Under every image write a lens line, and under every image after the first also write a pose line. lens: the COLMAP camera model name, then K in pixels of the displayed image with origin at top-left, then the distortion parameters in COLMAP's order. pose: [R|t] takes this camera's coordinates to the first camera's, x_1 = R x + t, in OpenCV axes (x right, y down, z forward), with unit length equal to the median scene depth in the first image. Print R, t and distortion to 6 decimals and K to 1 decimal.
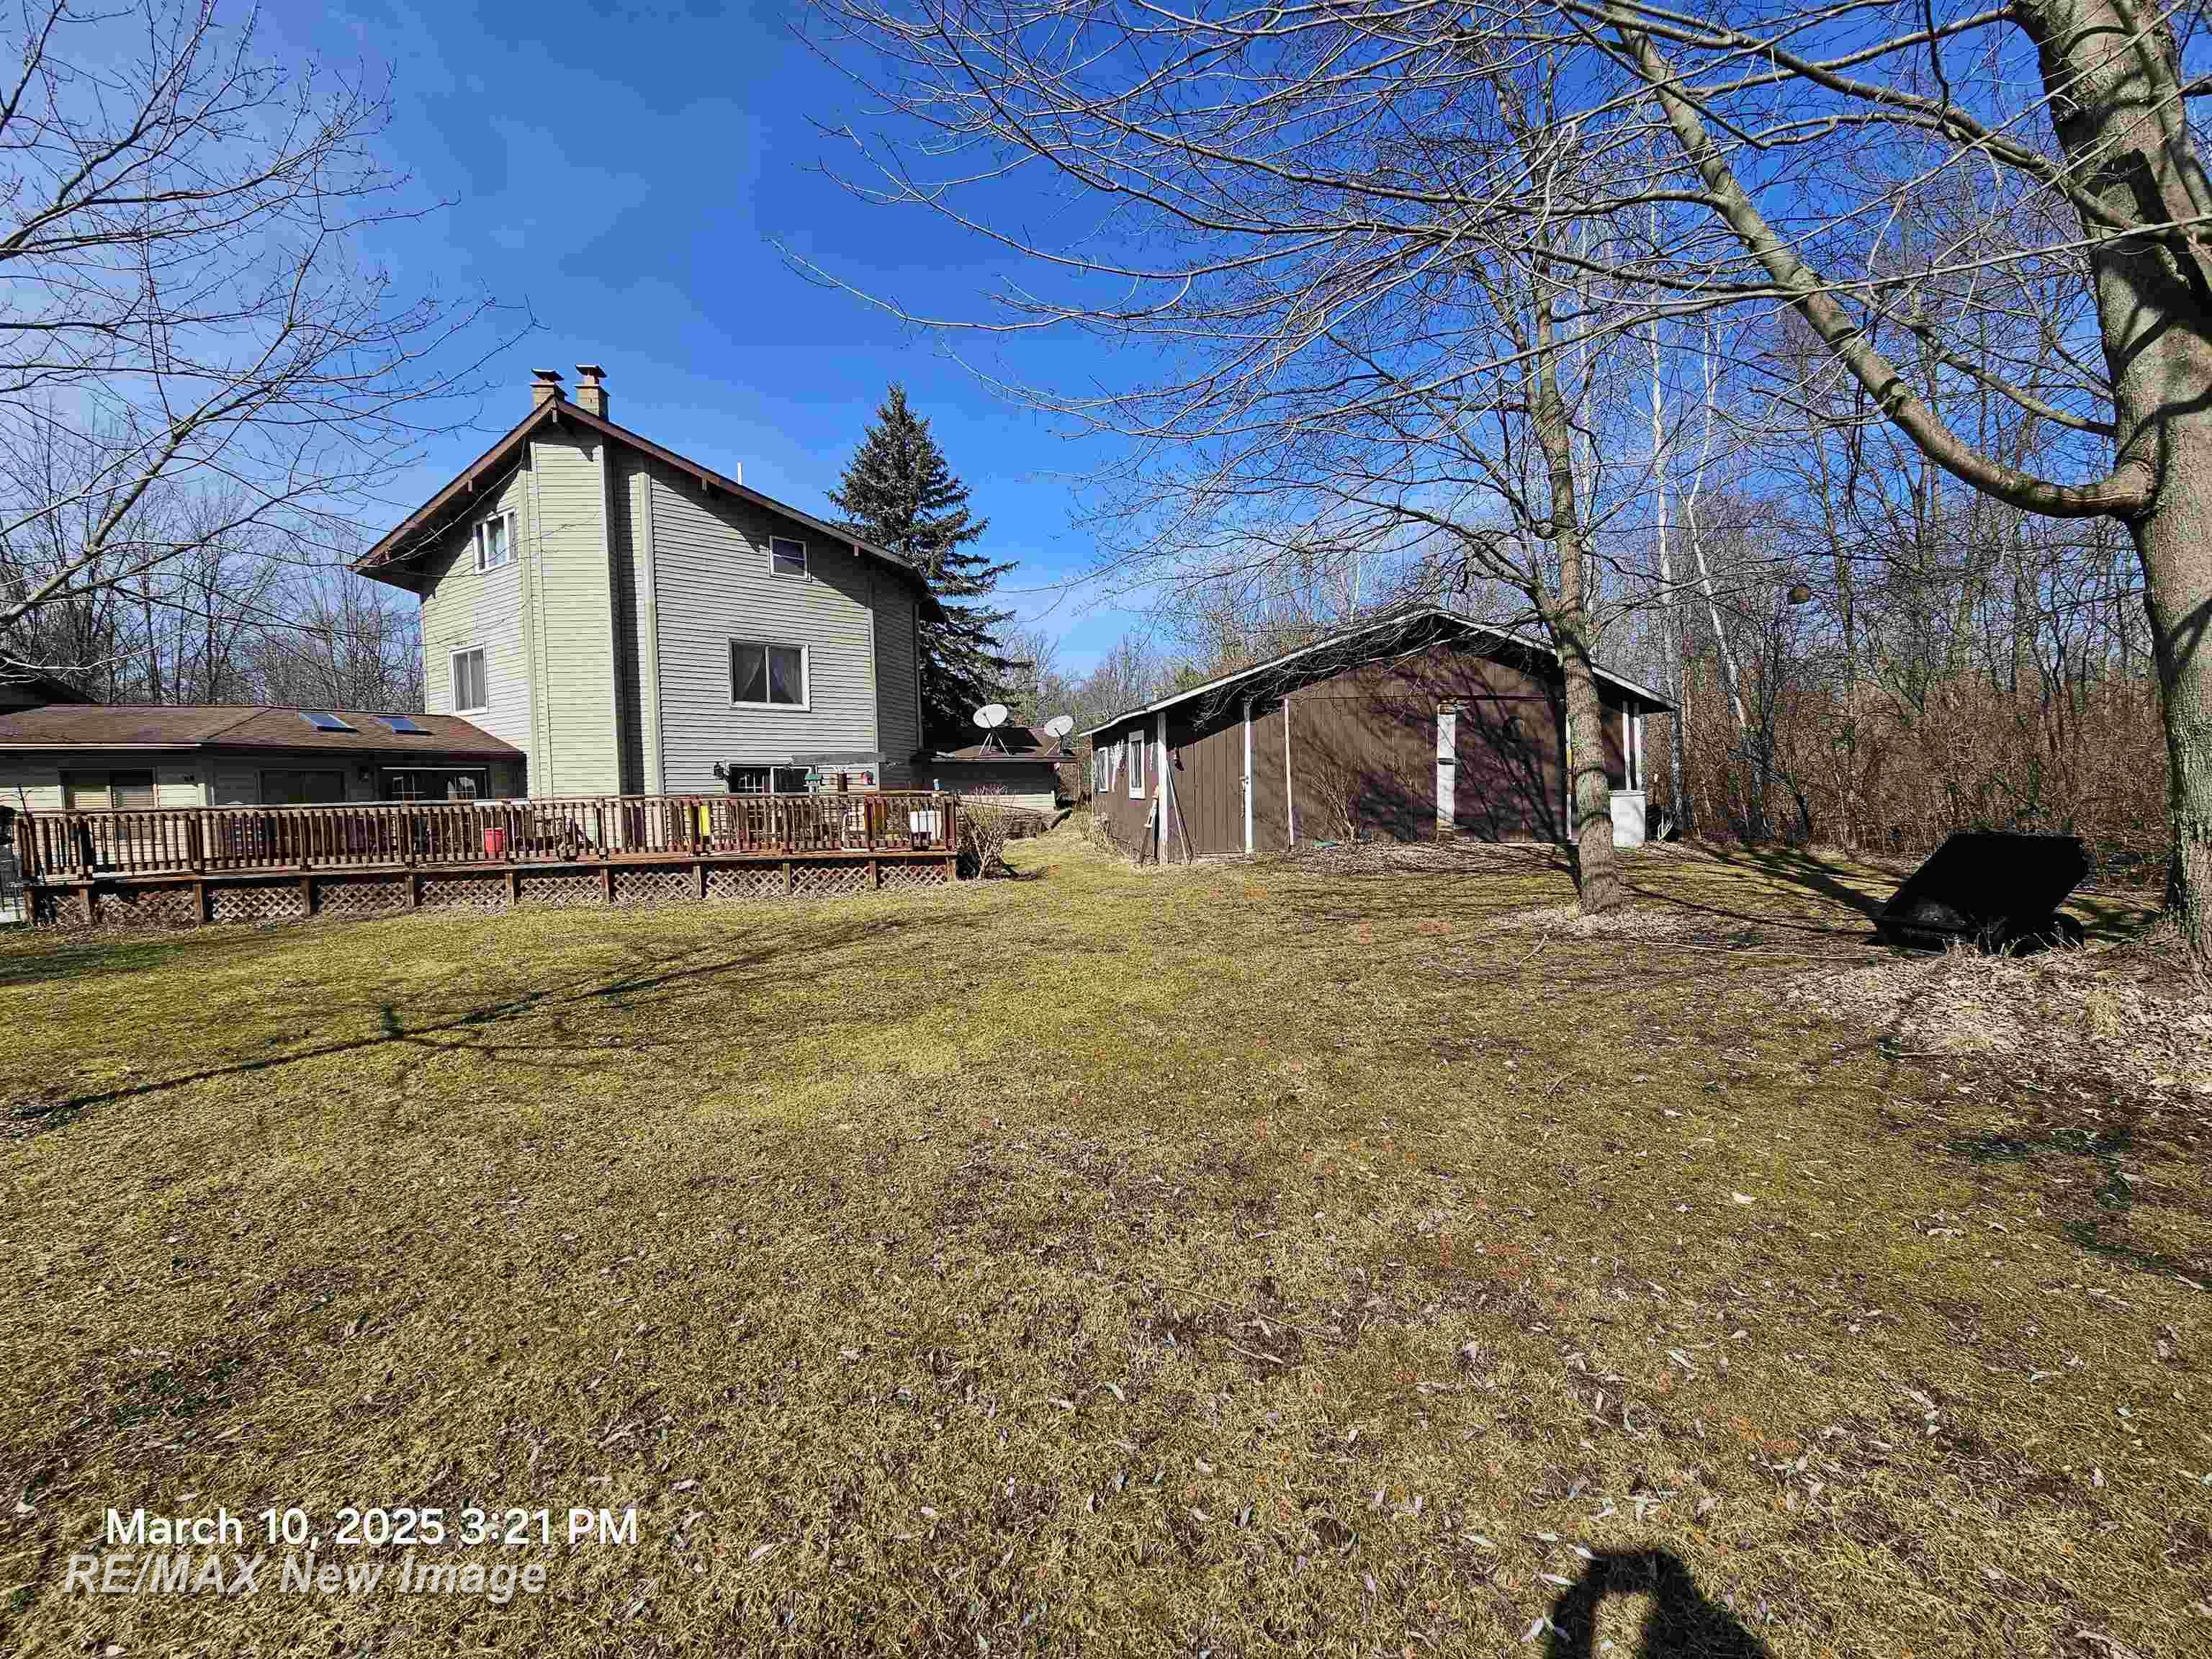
lens RADIAL K [[900.1, 0, 1106.7], [0, 900.1, 834.2], [0, 0, 1]] dist [-0.001341, -0.000705]
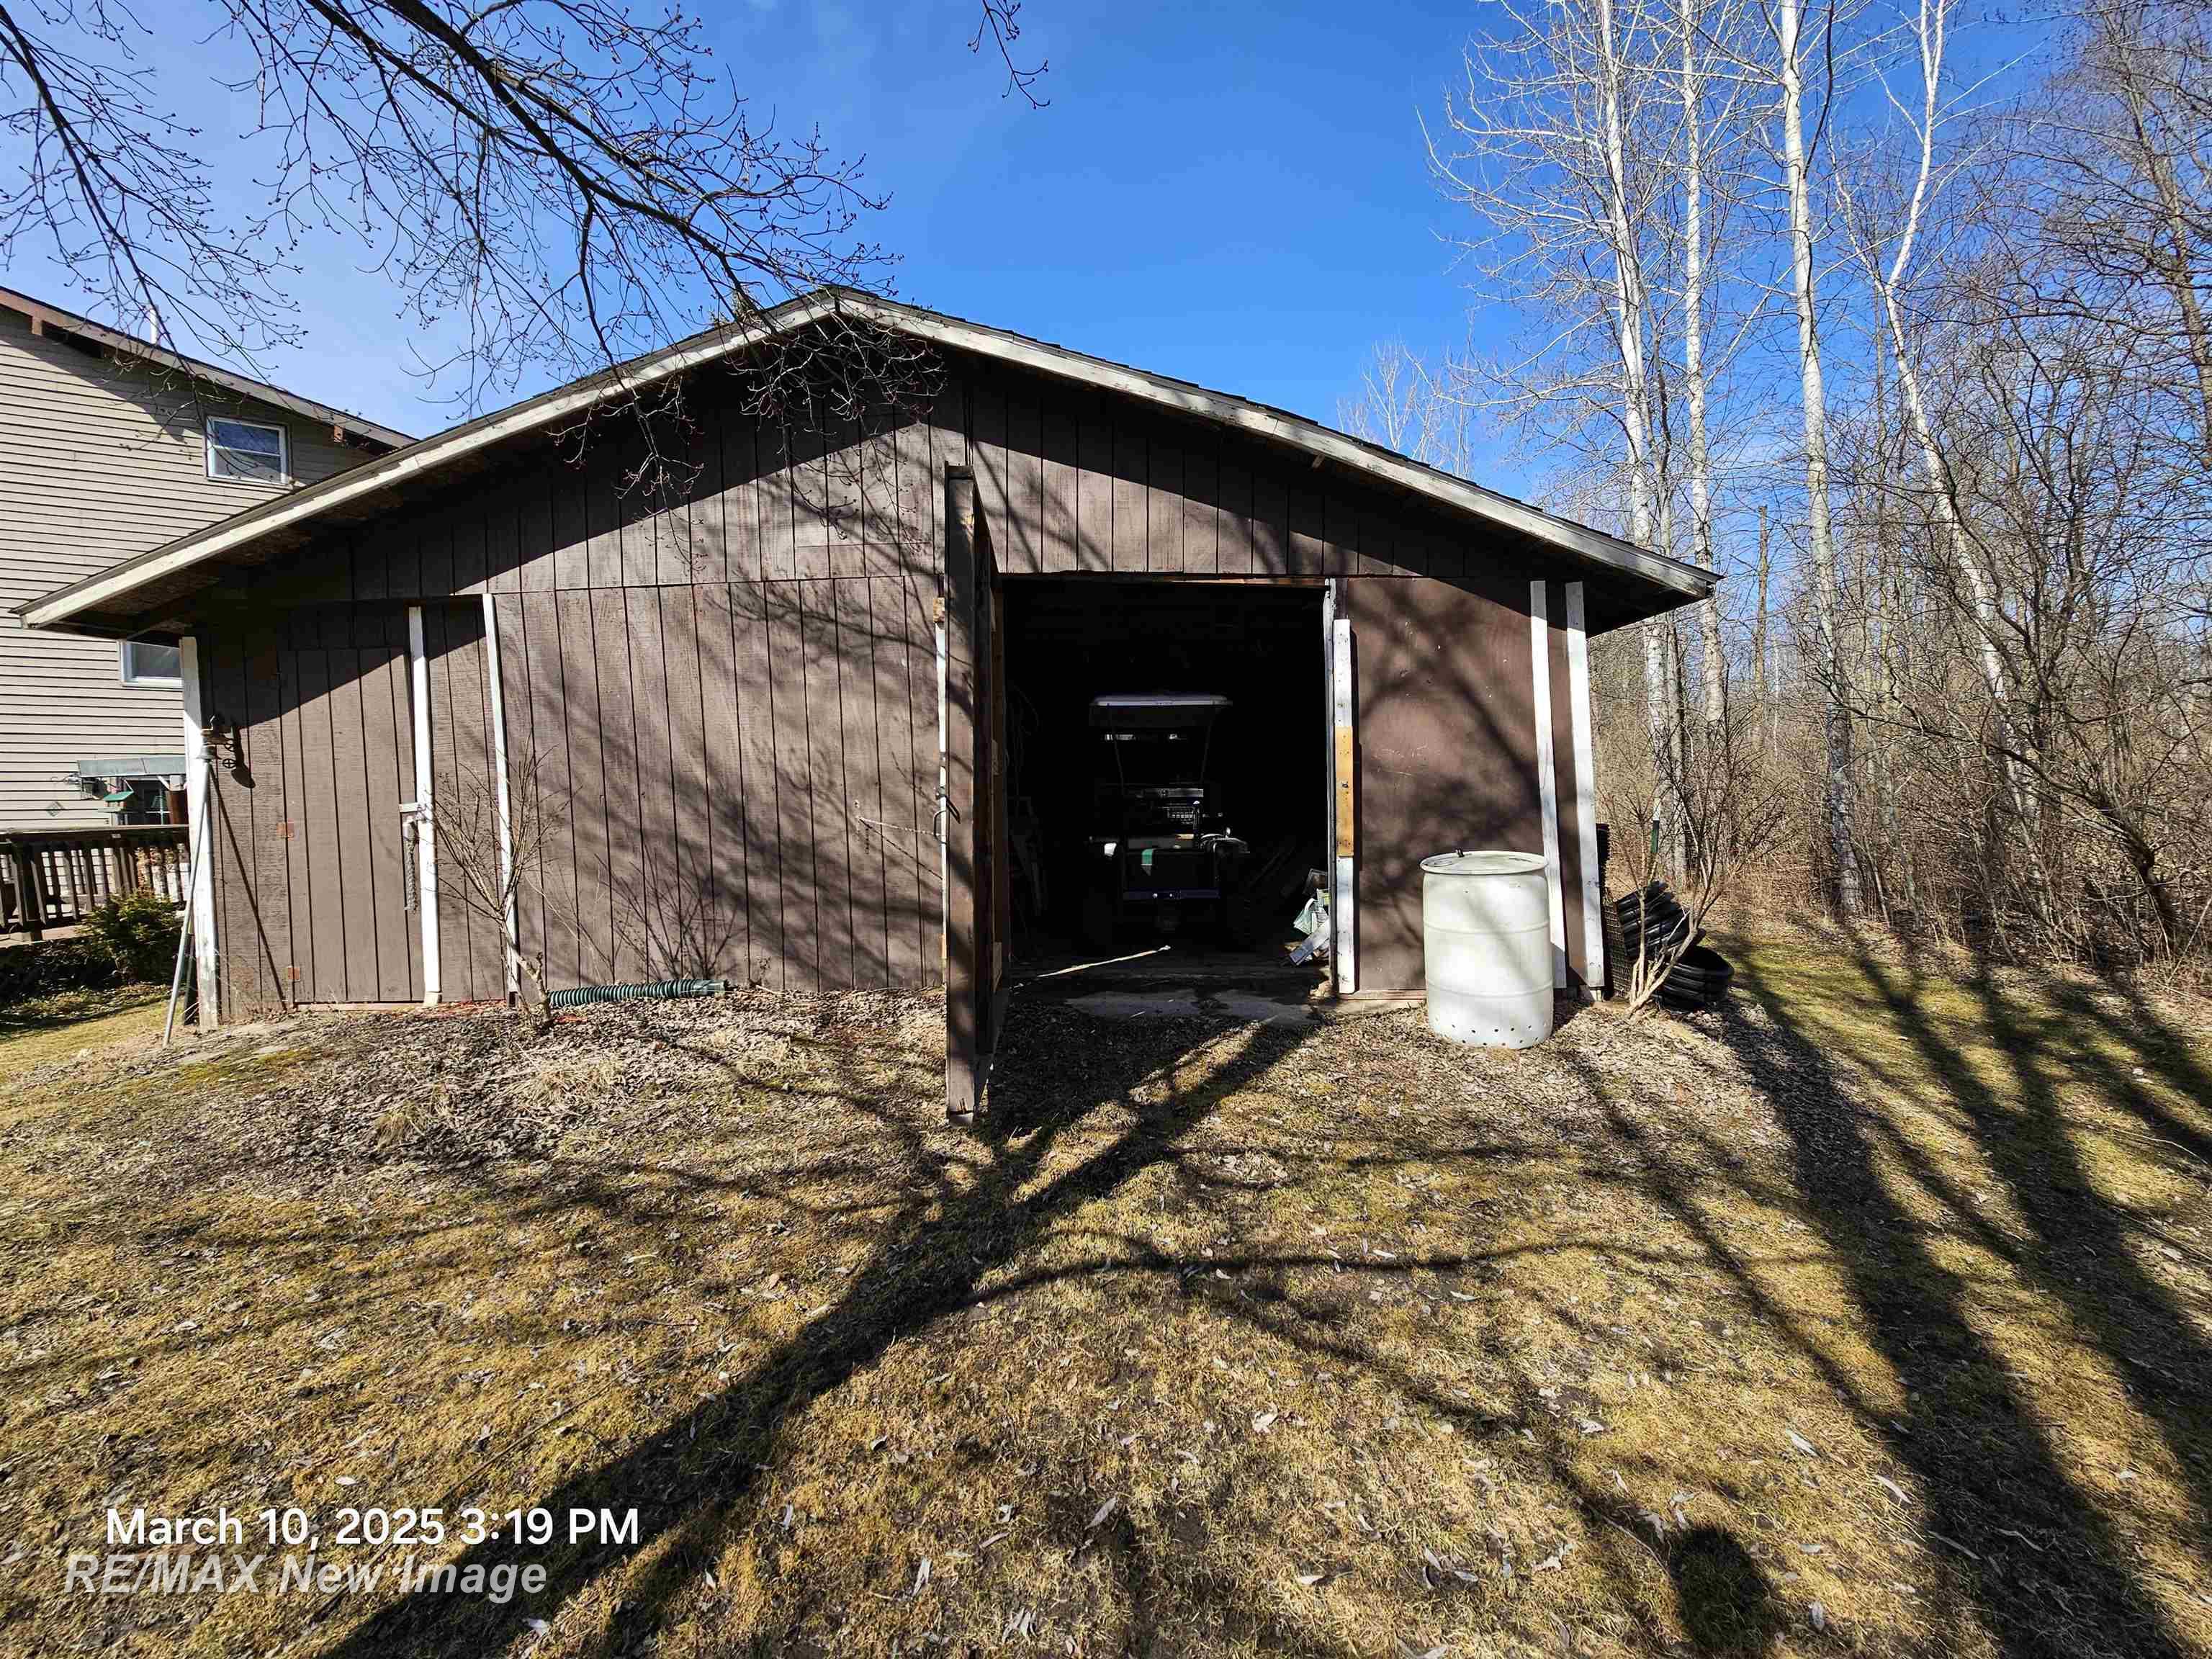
lens RADIAL K [[900.1, 0, 1106.7], [0, 900.1, 834.2], [0, 0, 1]] dist [-0.001341, -0.000705]
pose [[0.982285, 0.010711, -0.187089, 0.402479], [-0.012824, 0.999867, -0.010088, -0.039784], [0.186956, 0.012308, 0.982291, 0.534478]]
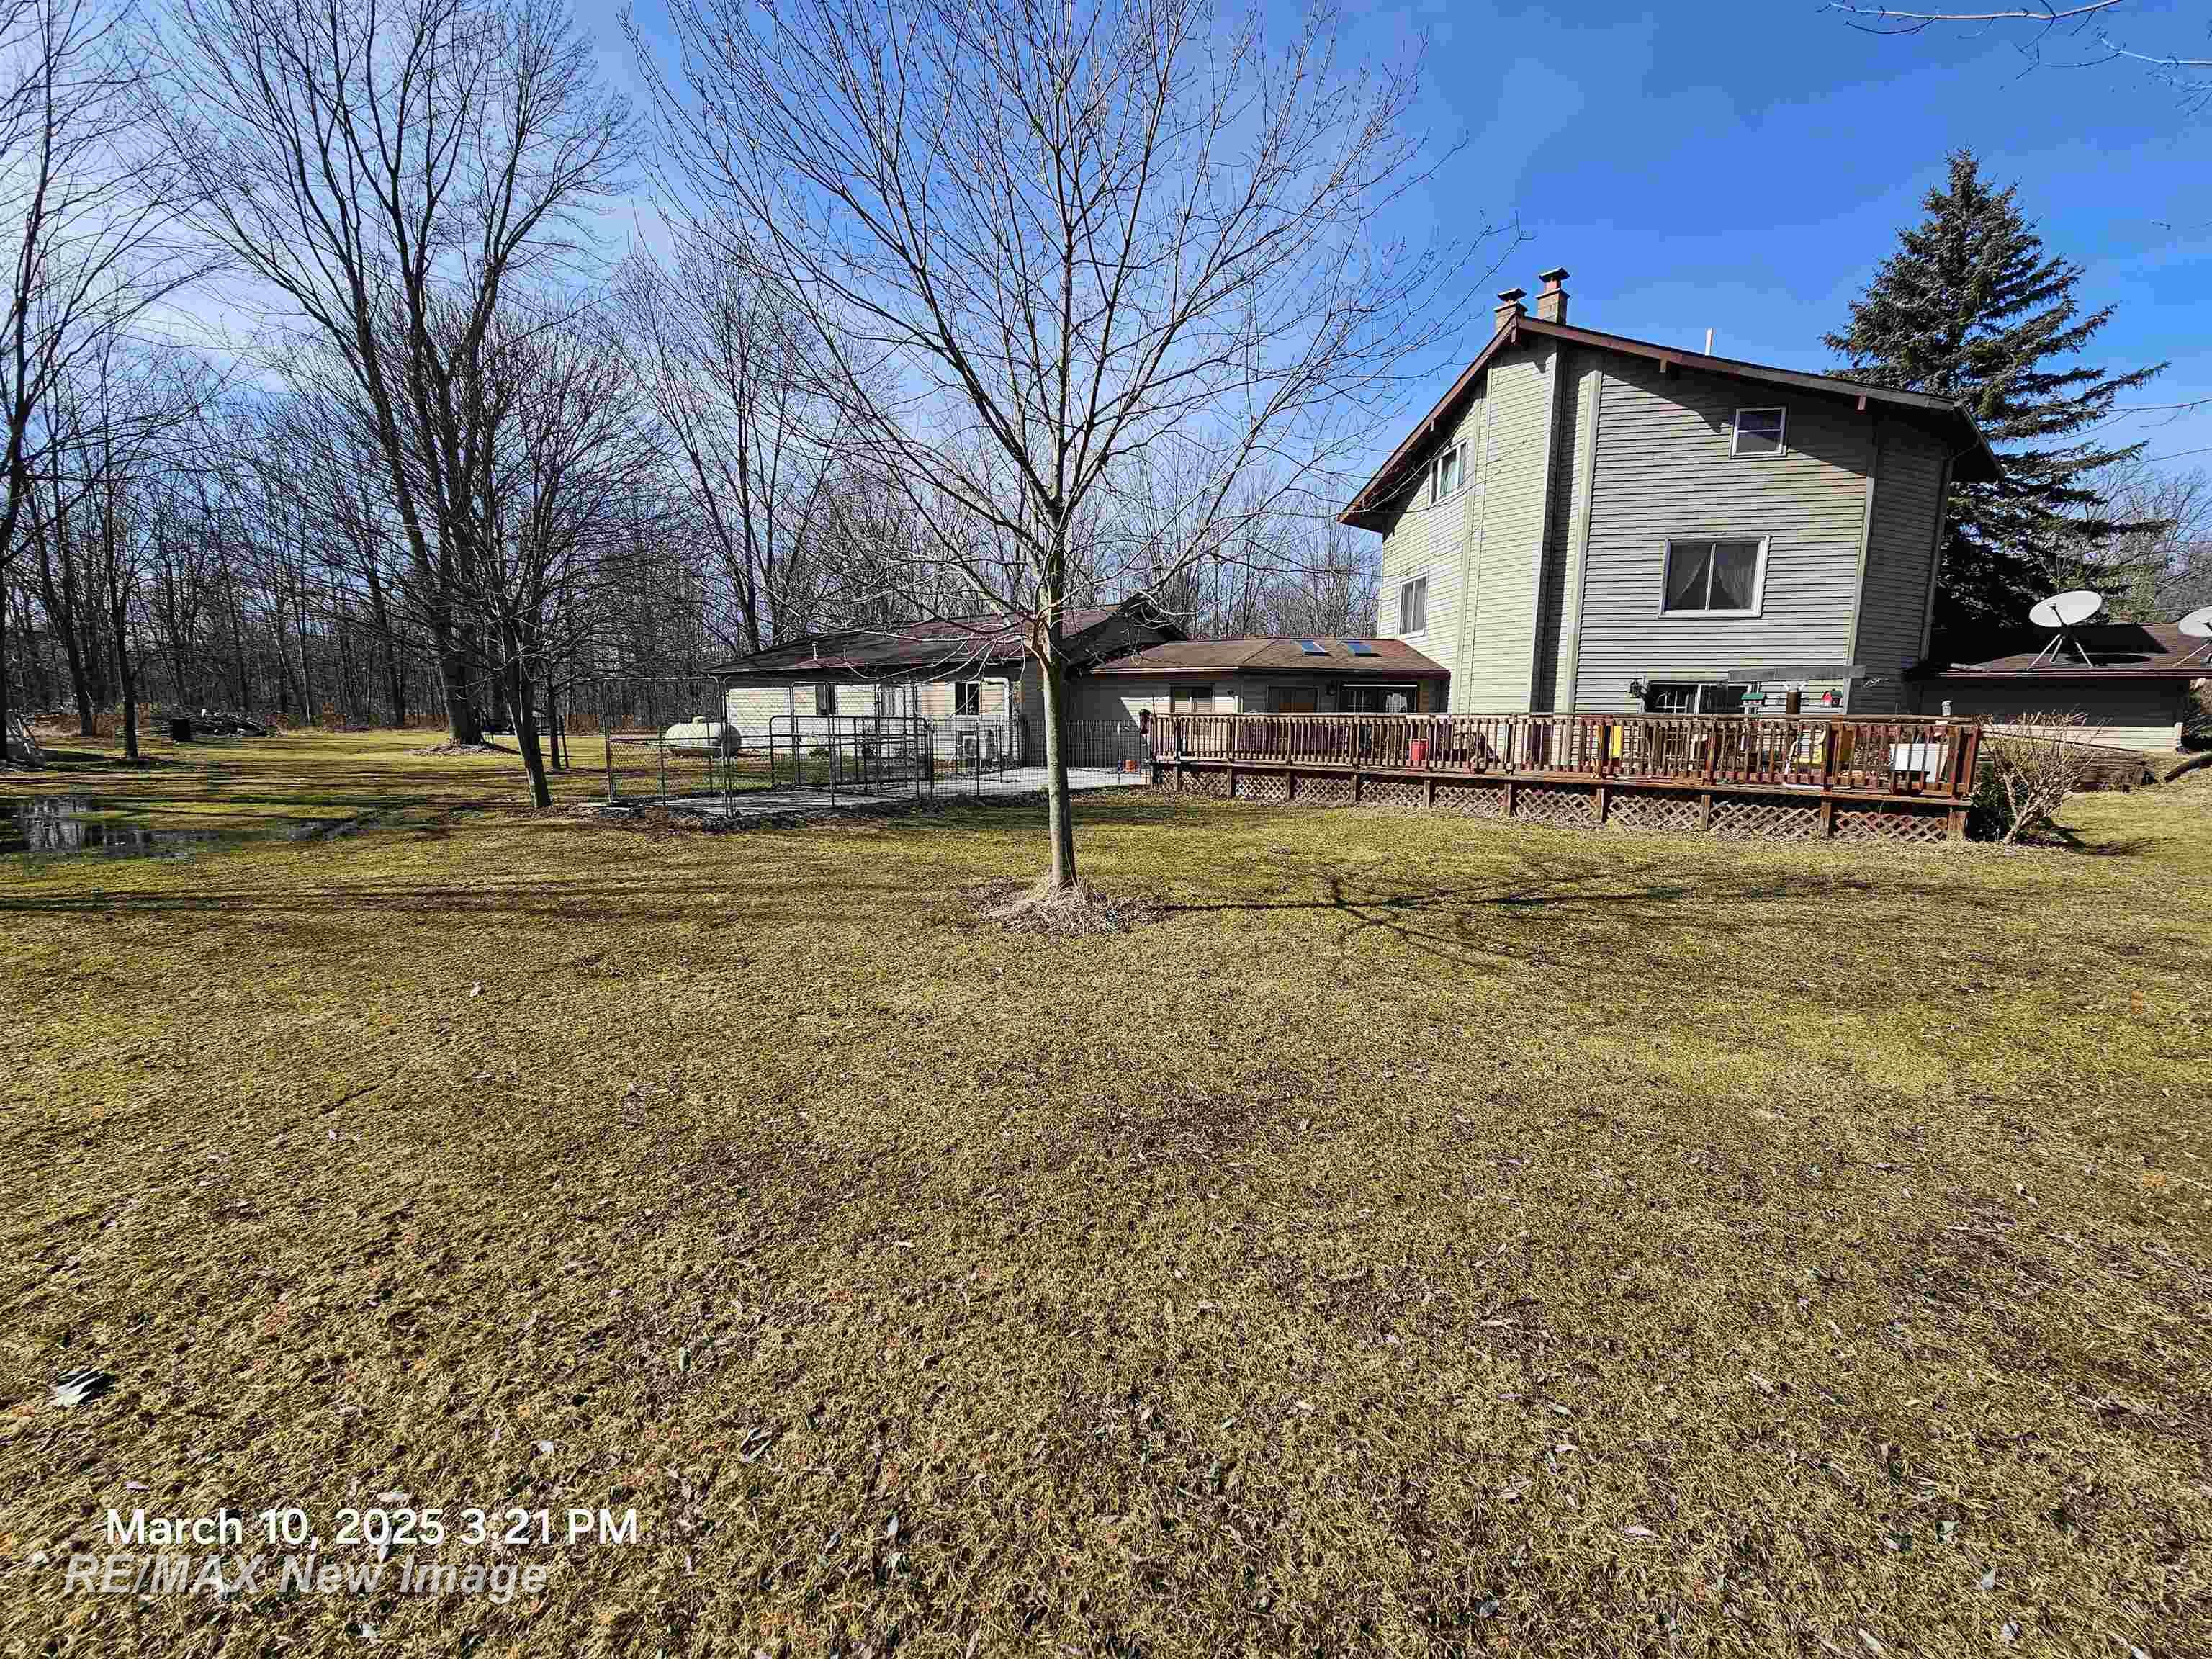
lens RADIAL K [[900.1, 0, 1106.7], [0, 900.1, 834.2], [0, 0, 1]] dist [-0.001341, -0.000705]
pose [[0.602138, 0.130672, -0.787626, -0.013466], [-0.059367, 0.991112, 0.119046, 0.000668], [0.796181, -0.024923, 0.604544, 0.002543]]
